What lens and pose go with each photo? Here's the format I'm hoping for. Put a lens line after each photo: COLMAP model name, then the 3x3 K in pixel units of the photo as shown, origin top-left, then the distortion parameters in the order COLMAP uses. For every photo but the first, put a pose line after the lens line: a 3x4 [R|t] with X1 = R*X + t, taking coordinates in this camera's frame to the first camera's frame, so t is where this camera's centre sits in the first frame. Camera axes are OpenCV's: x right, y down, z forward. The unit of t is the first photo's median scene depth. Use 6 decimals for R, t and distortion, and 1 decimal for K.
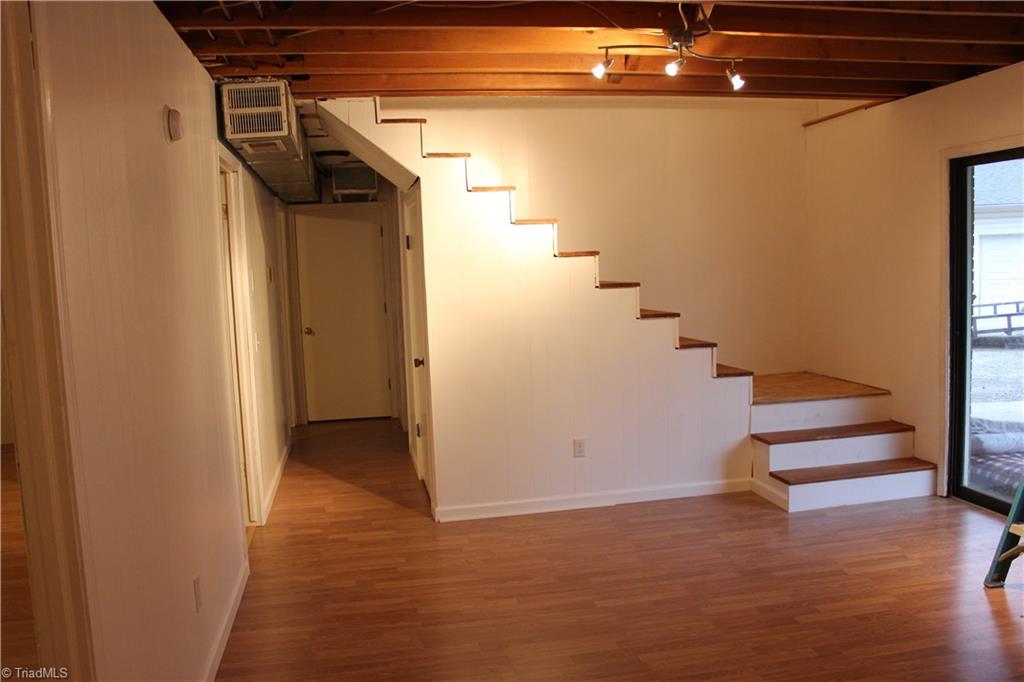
lens RADIAL K [[861.2, 0, 514.4], [0, 861.2, 345.9], [0, 0, 1]] dist [-0.128752, 0.068566]
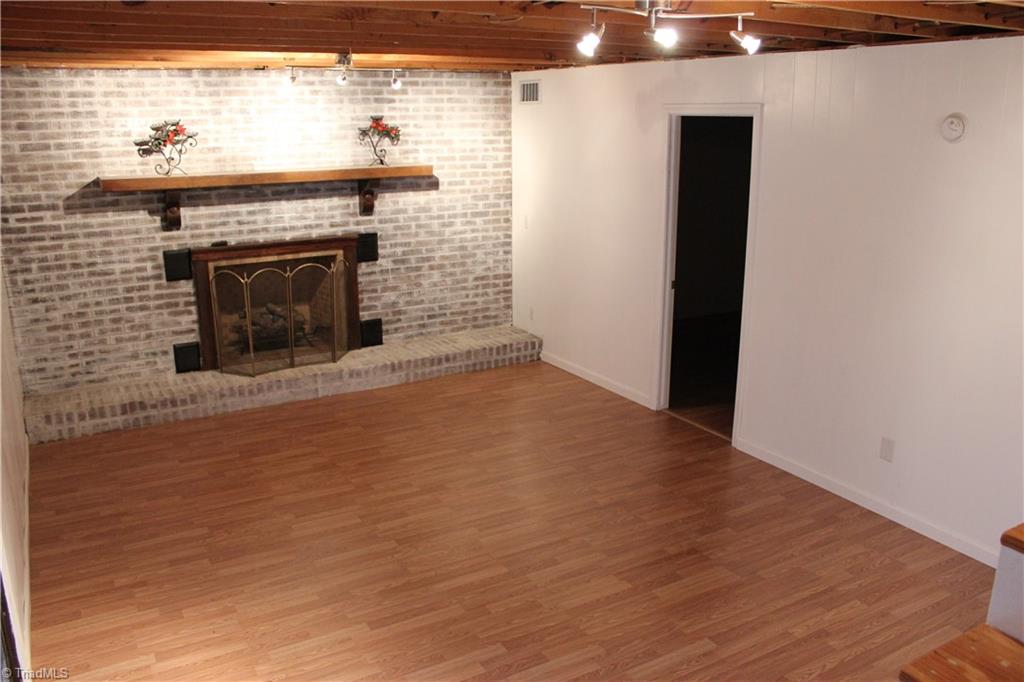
lens RADIAL K [[861.2, 0, 512.3], [0, 861.2, 340.8], [0, 0, 1]] dist [-0.128752, 0.068566]
pose [[-0.944360, 0.120070, -0.306213, 0.461183], [0.000741, 0.931762, 0.363070, -0.287341], [0.328912, 0.342642, -0.880008, 1.374880]]
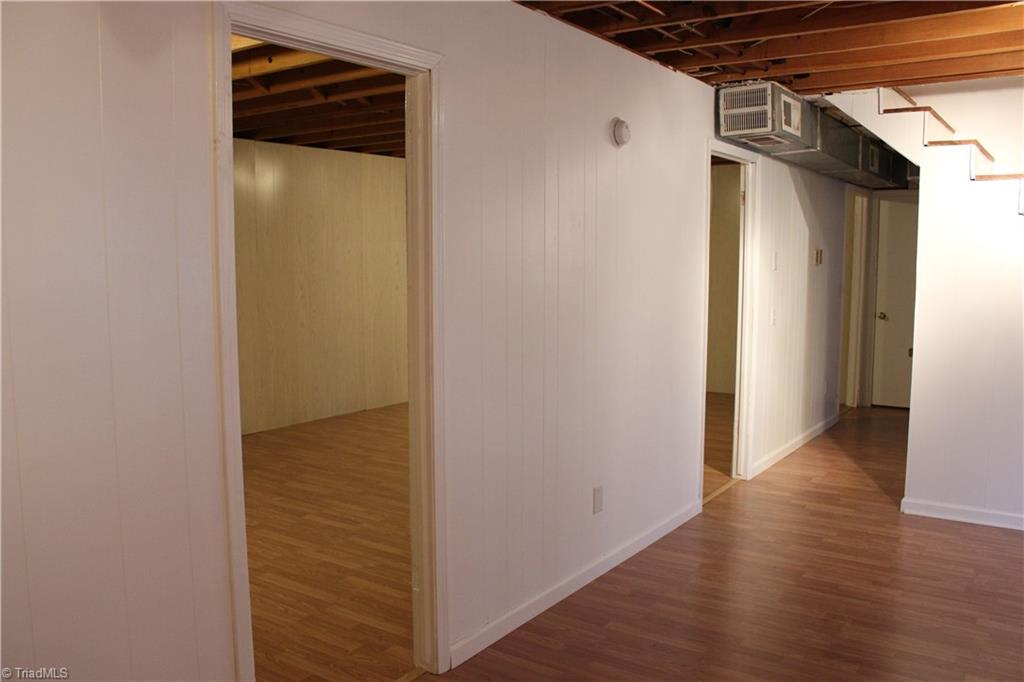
lens RADIAL K [[861.2, 0, 516.1], [0, 861.2, 338.2], [0, 0, 1]] dist [-0.128752, 0.068566]
pose [[0.699078, 0.108499, -0.706766, 0.295058], [-0.098748, 0.993599, 0.054858, -0.005377], [0.708194, 0.031442, 0.705317, -0.012737]]
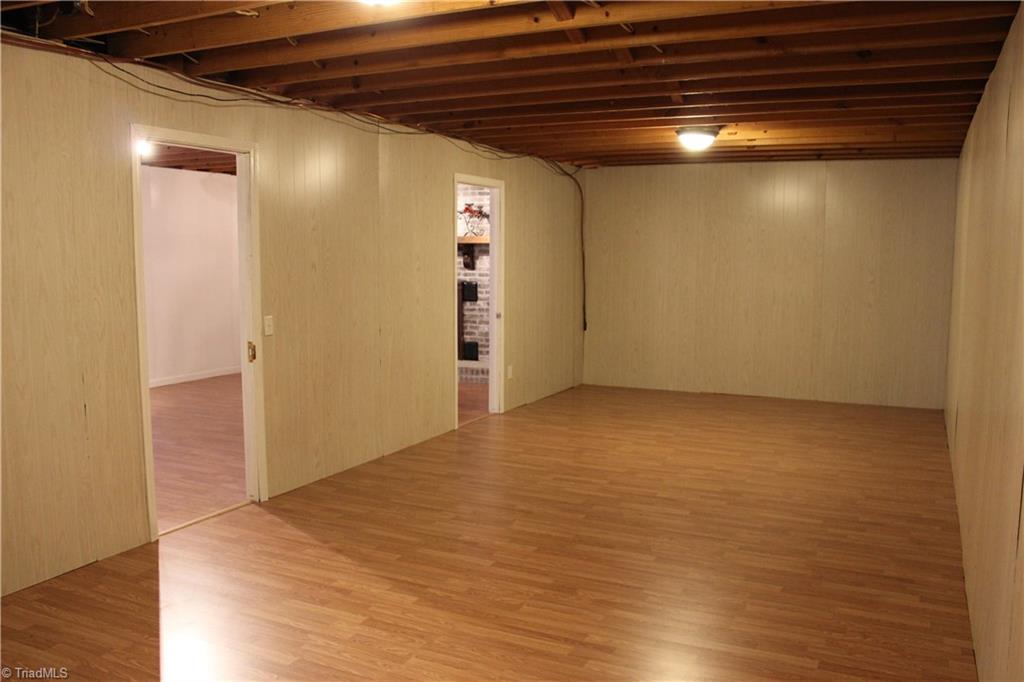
lens RADIAL K [[861.2, 0, 512.2], [0, 861.2, 341.8], [0, 0, 1]] dist [-0.128752, 0.068566]
pose [[-0.802041, -0.032434, 0.596388, -1.299241], [0.086014, 0.981844, 0.169071, -0.125466], [-0.591044, 0.186899, -0.784689, 1.637459]]
